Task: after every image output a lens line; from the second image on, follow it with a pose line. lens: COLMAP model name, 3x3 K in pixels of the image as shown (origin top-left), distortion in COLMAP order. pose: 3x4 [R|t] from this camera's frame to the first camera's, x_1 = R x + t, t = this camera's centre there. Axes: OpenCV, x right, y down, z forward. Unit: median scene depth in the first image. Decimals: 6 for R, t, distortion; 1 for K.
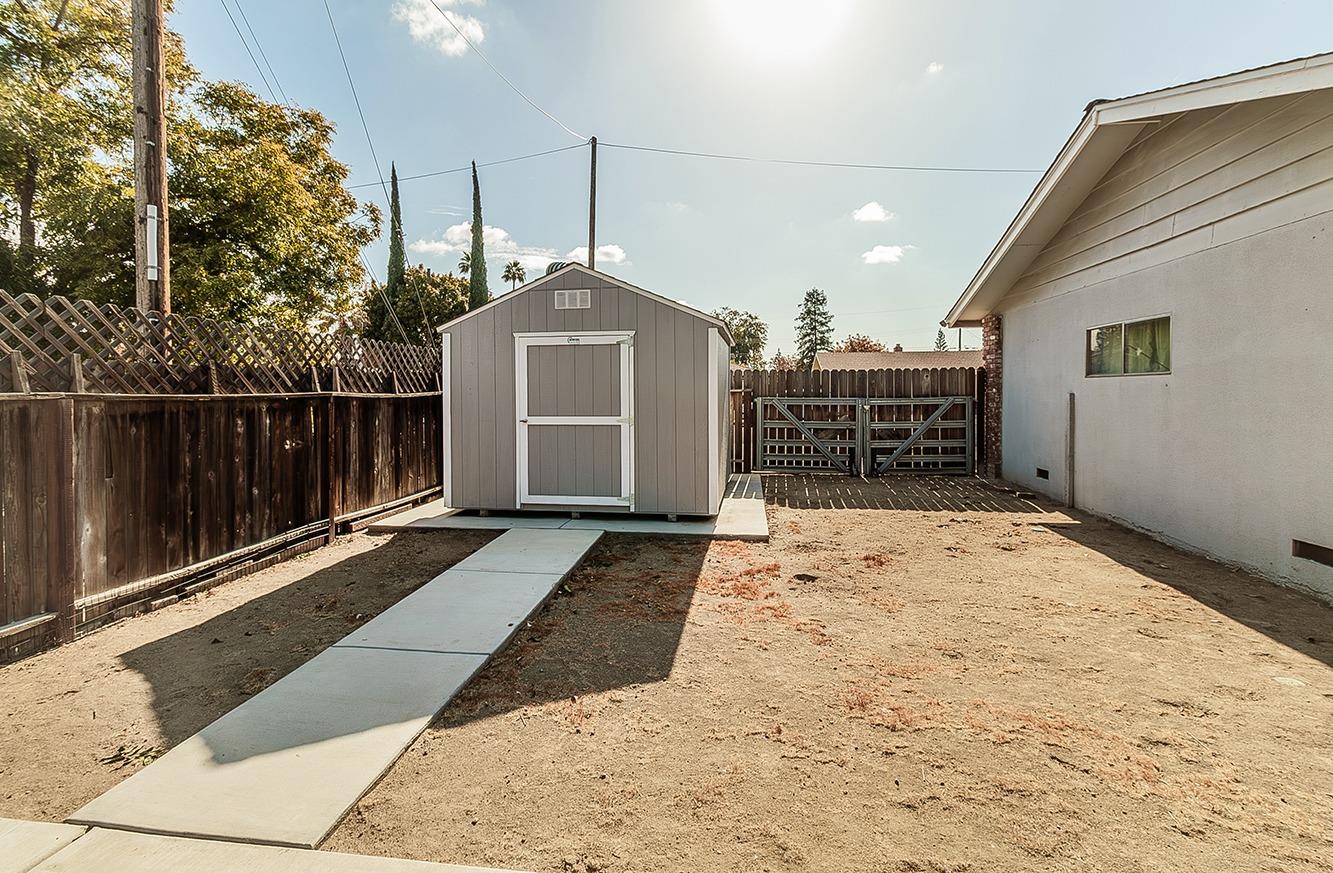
lens RADIAL K [[608.6, 0, 666.8], [0, 608.6, 397.3], [0, 0, 1]] dist [0.002320, 0.001006]
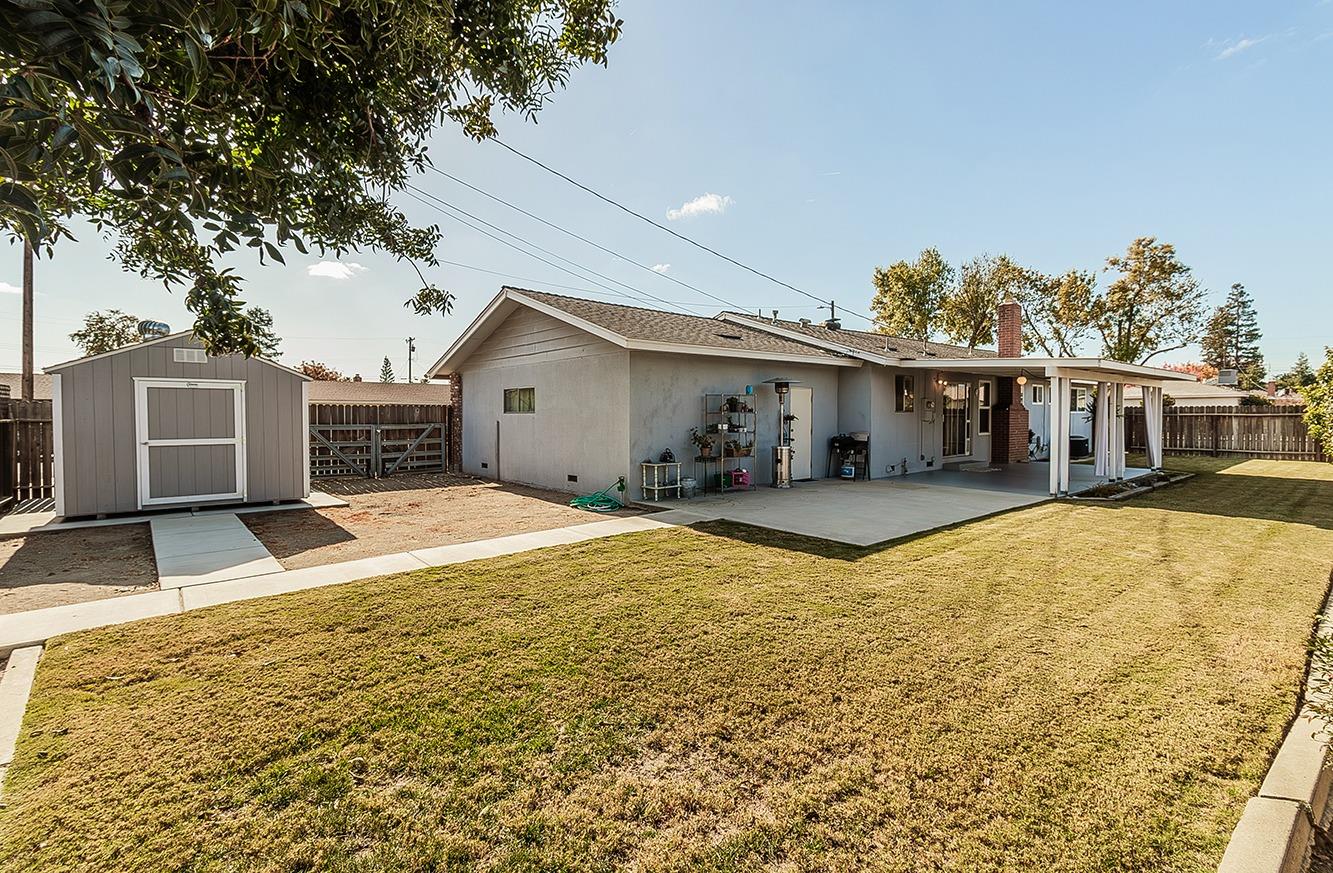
lens RADIAL K [[636.3, 0, 665.4], [0, 636.3, 434.2], [0, 0, 1]] dist [0.004209, 0.000673]
pose [[0.665496, -0.018965, 0.746161, -0.364230], [0.007043, 0.999792, 0.019130, -0.000253], [-0.746368, -0.007476, 0.665491, -0.551530]]
